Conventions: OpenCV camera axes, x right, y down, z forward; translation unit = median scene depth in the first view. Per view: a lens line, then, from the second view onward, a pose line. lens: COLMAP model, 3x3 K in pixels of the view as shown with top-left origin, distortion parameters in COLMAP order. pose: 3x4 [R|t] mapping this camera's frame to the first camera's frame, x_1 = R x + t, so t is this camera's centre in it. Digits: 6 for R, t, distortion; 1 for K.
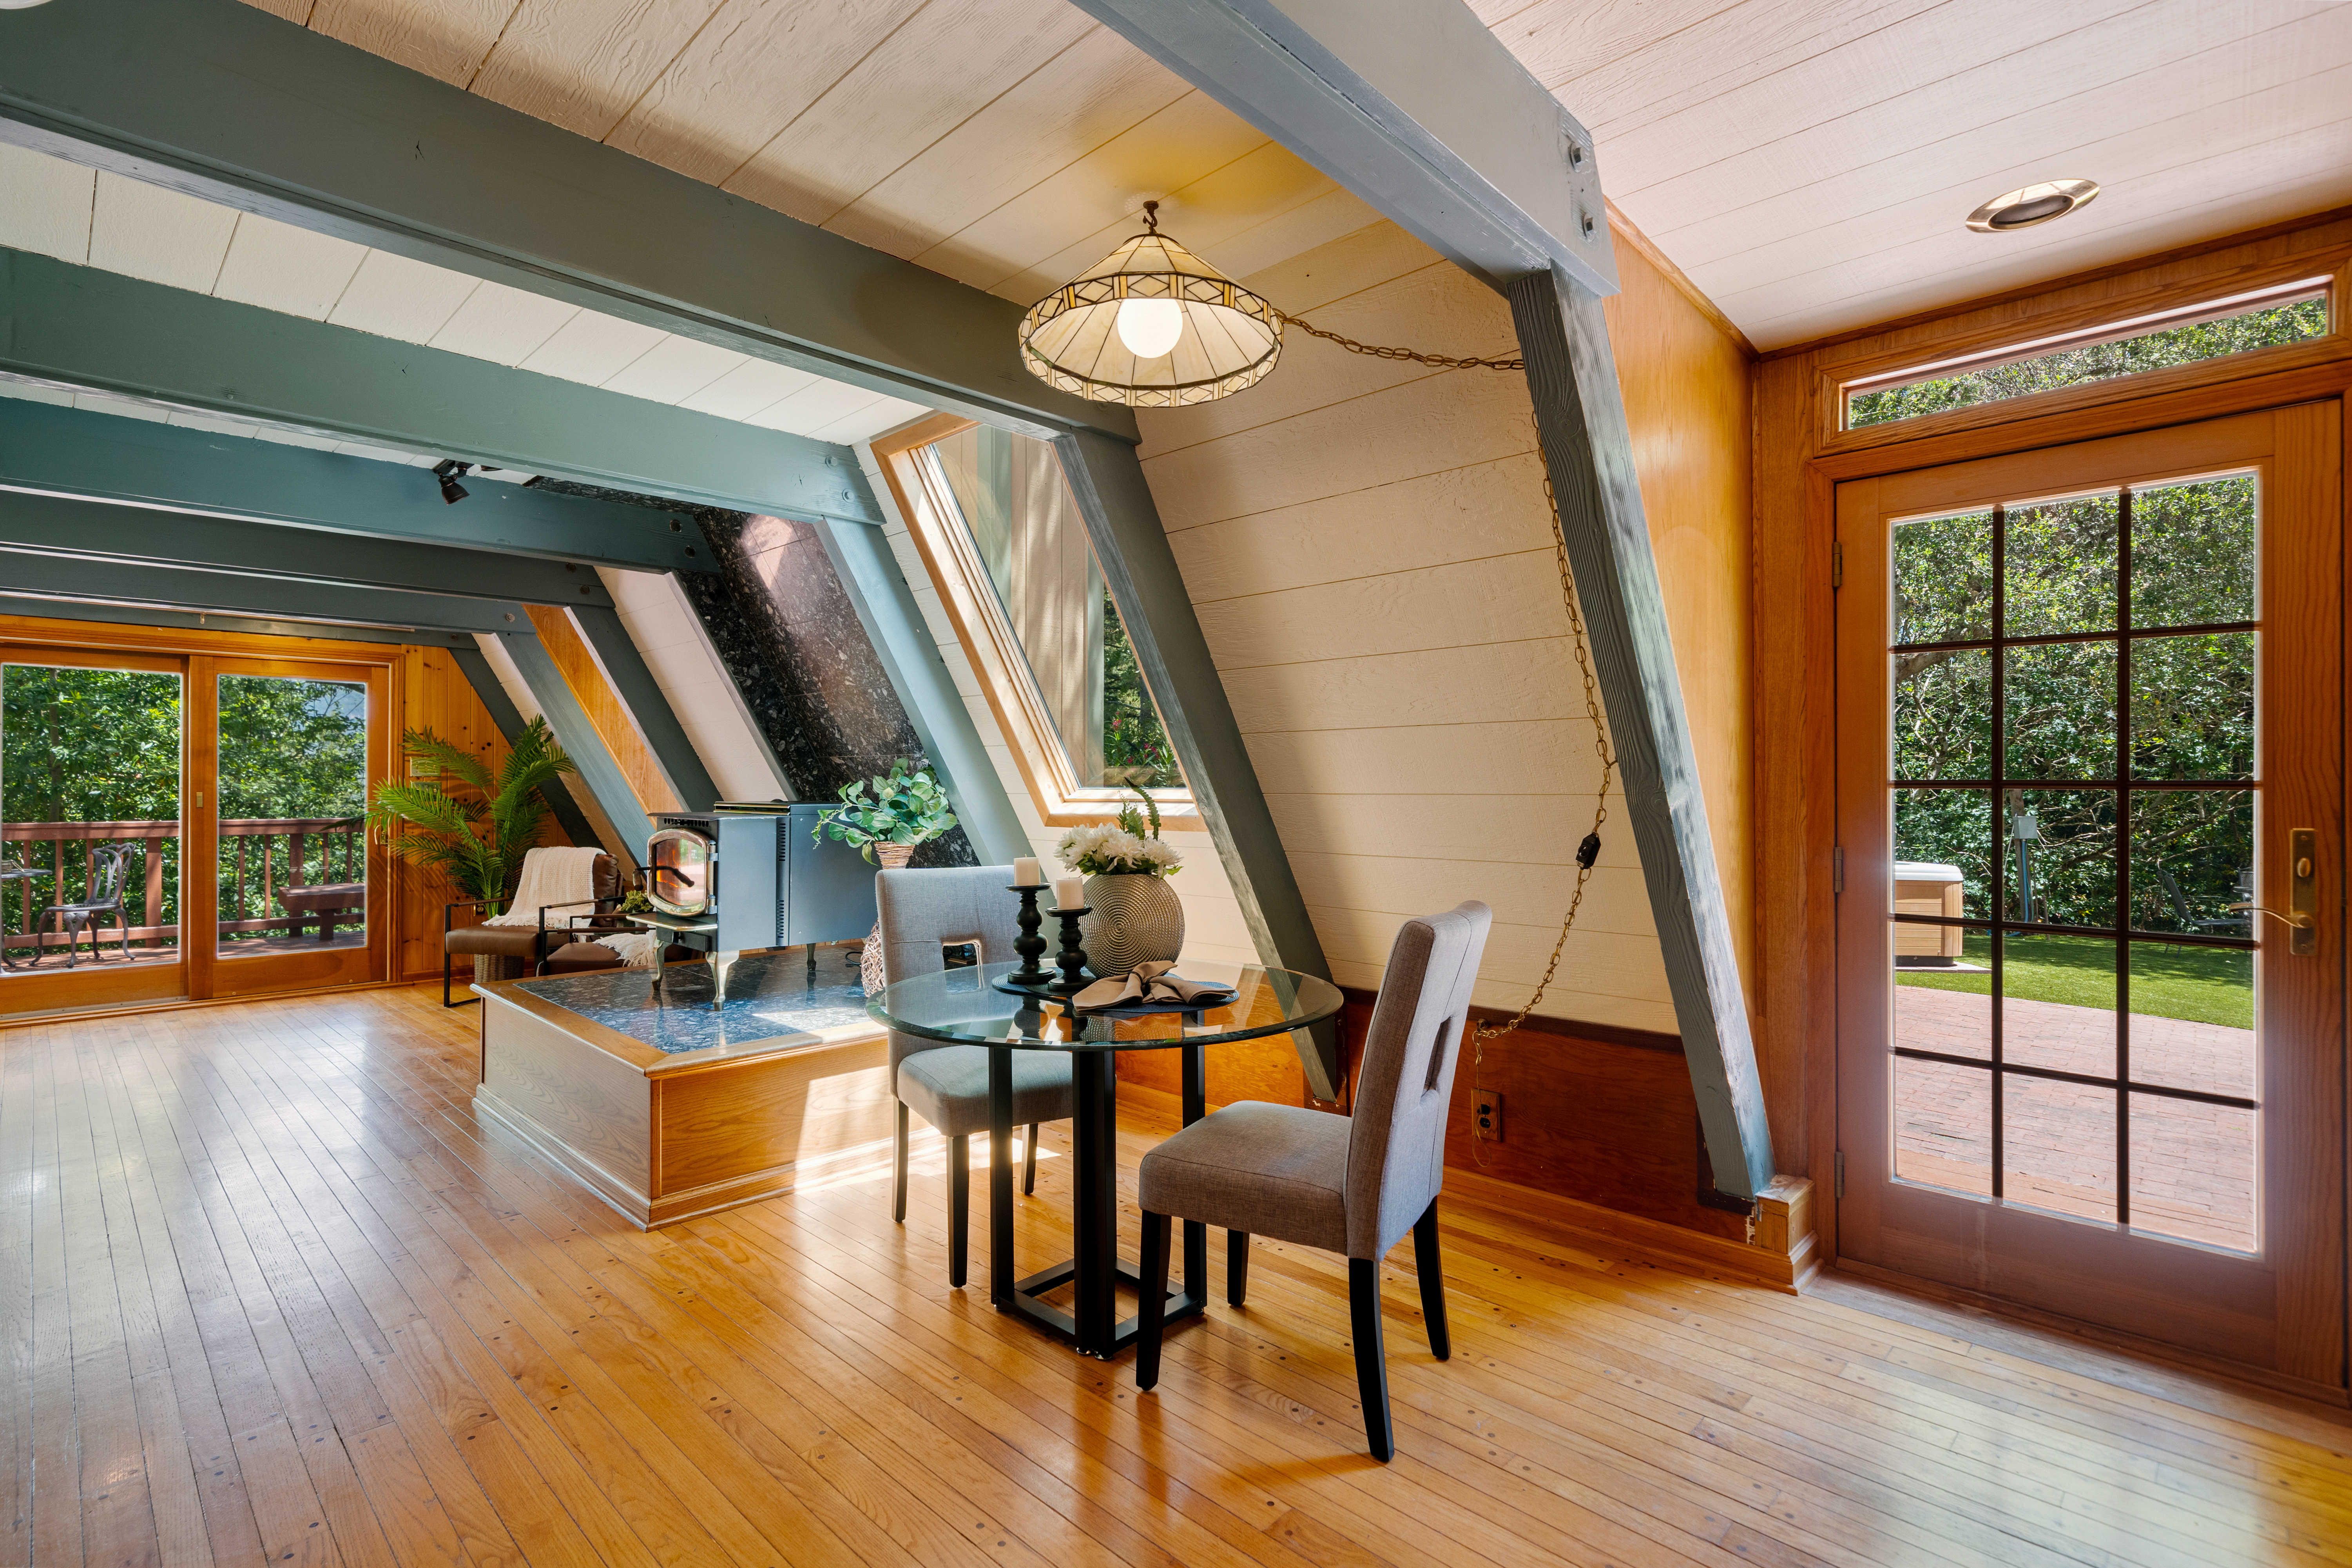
lens RADIAL K [[1121.7, 0, 1182.1], [0, 1121.7, 785.3], [0, 0, 1]] dist [0.002455, 0.000033]
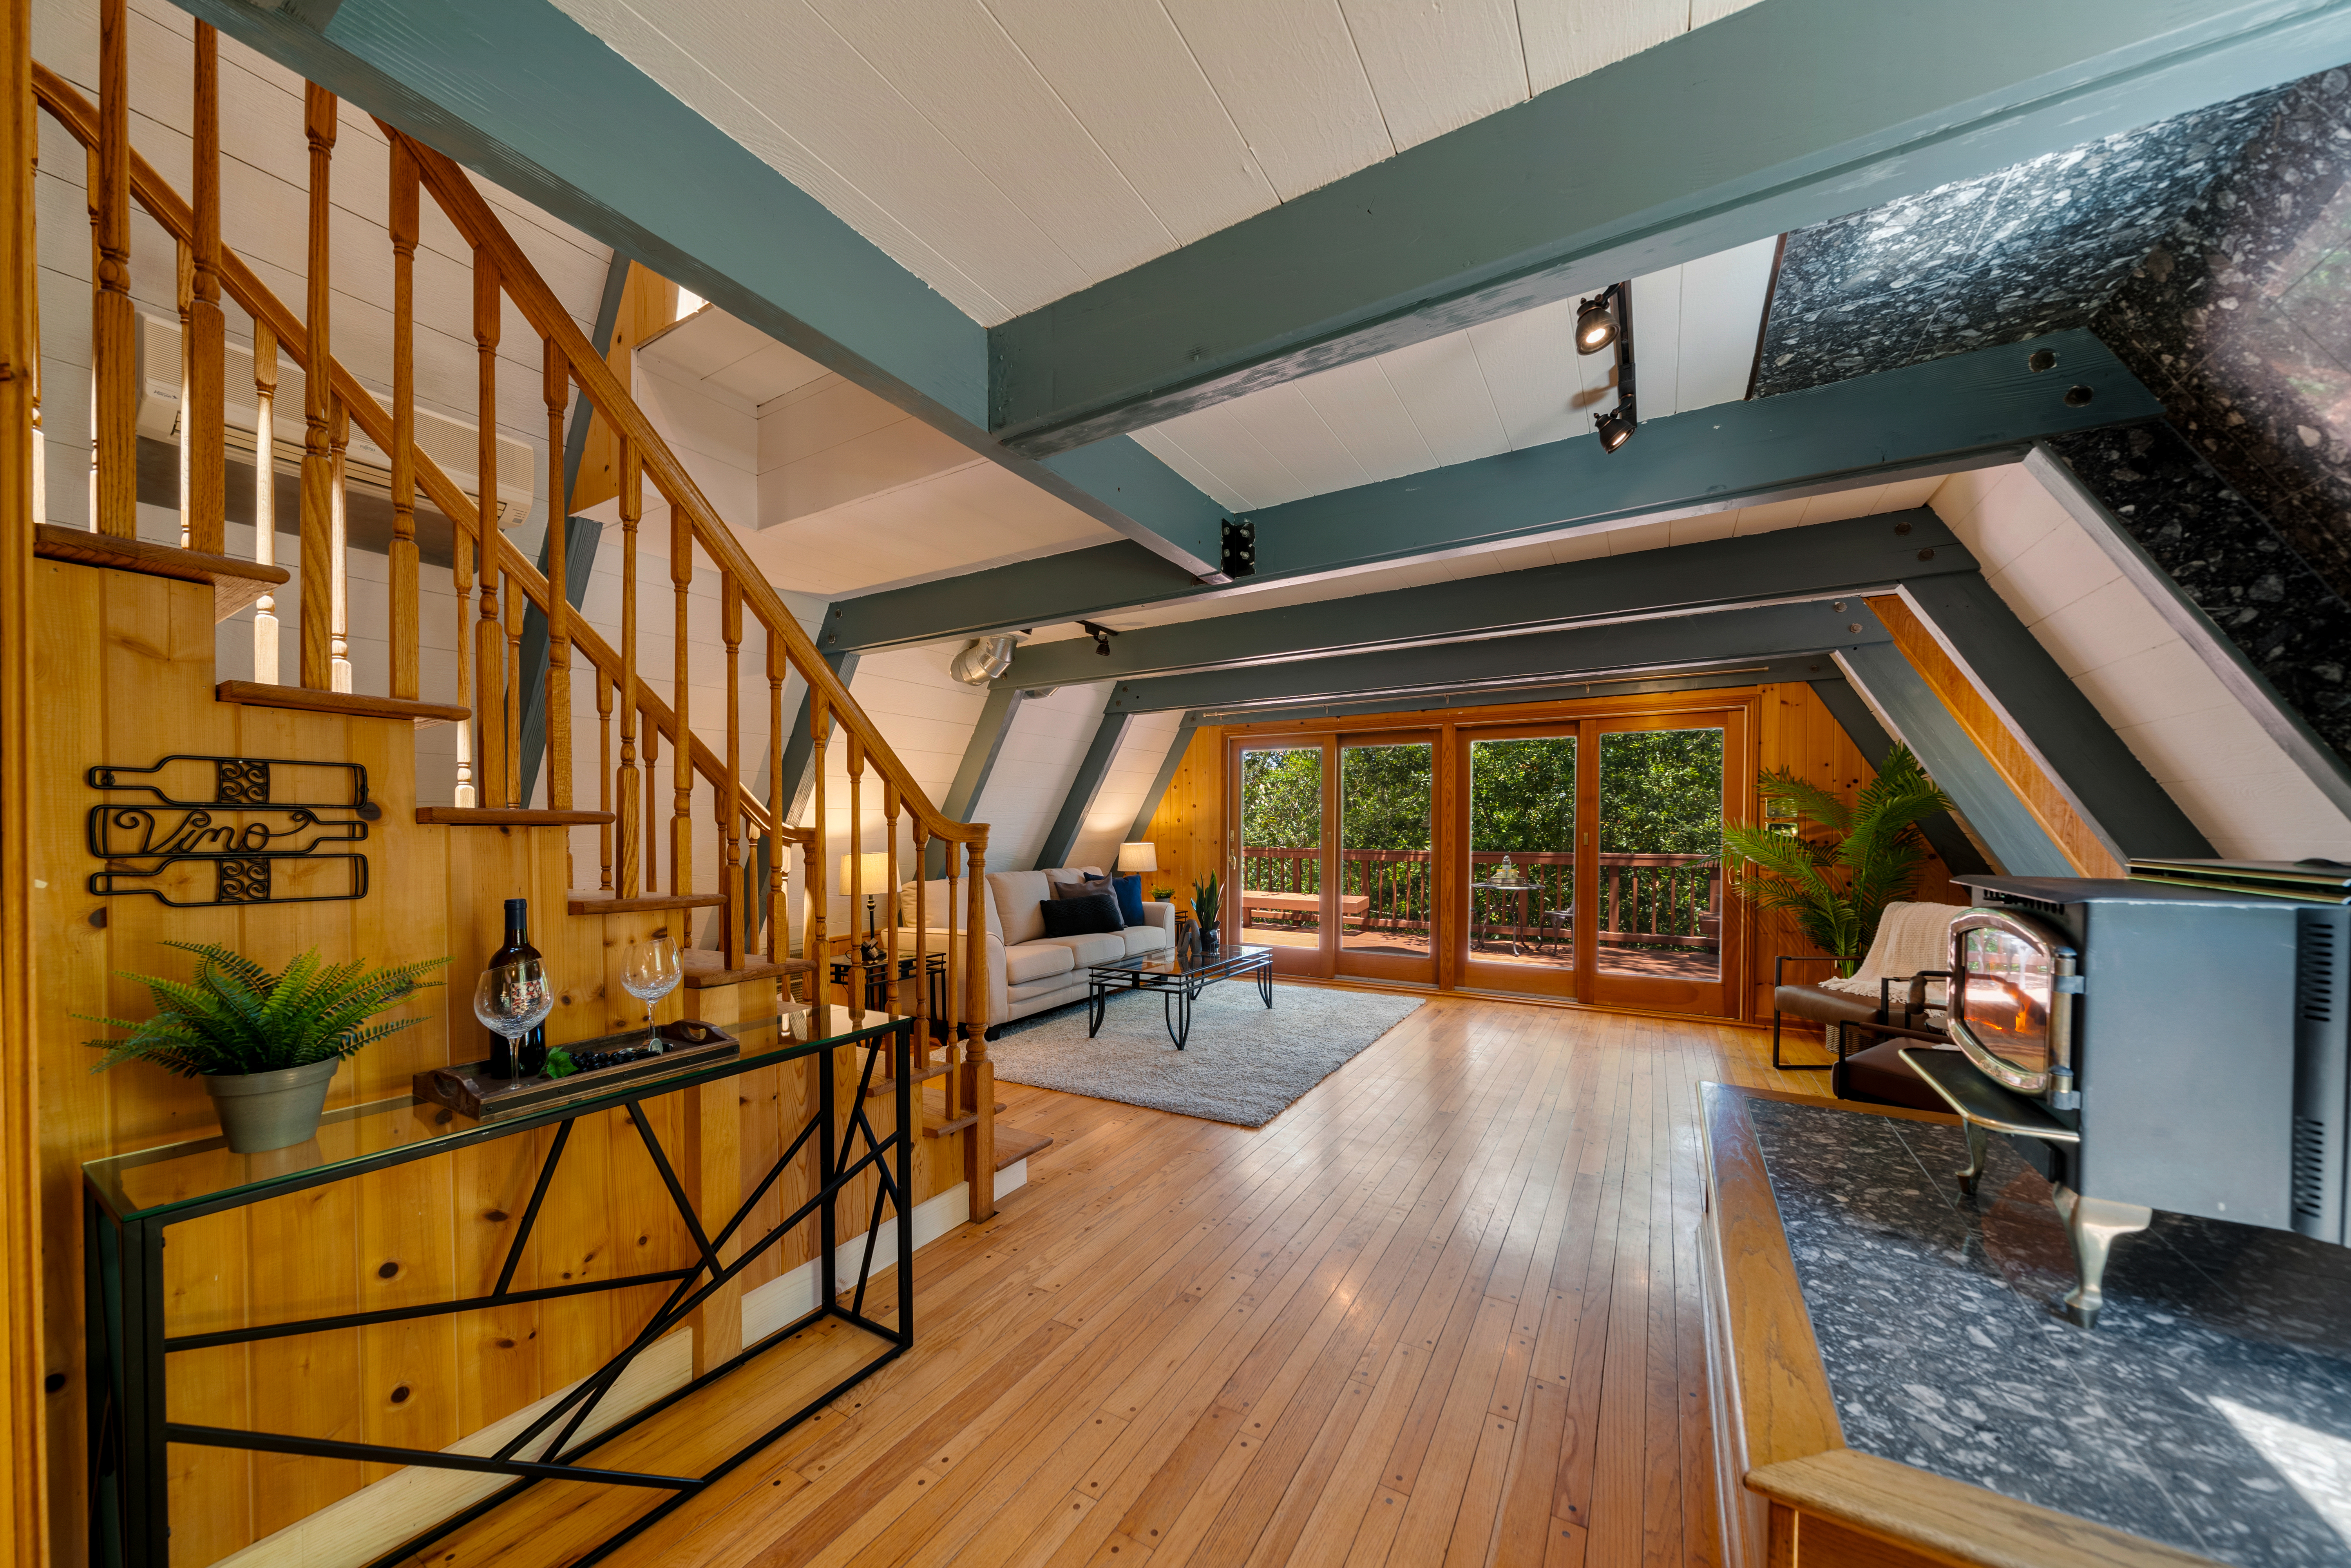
lens RADIAL K [[817.1, 0, 1169.1], [0, 817.1, 835.8], [0, 0, 1]] dist [-0.001564, -0.000207]
pose [[0.218885, 0.010735, -0.975692, -0.107100], [0.000837, 0.999937, 0.011189, -0.000367], [0.975750, -0.003266, 0.218862, 0.349853]]
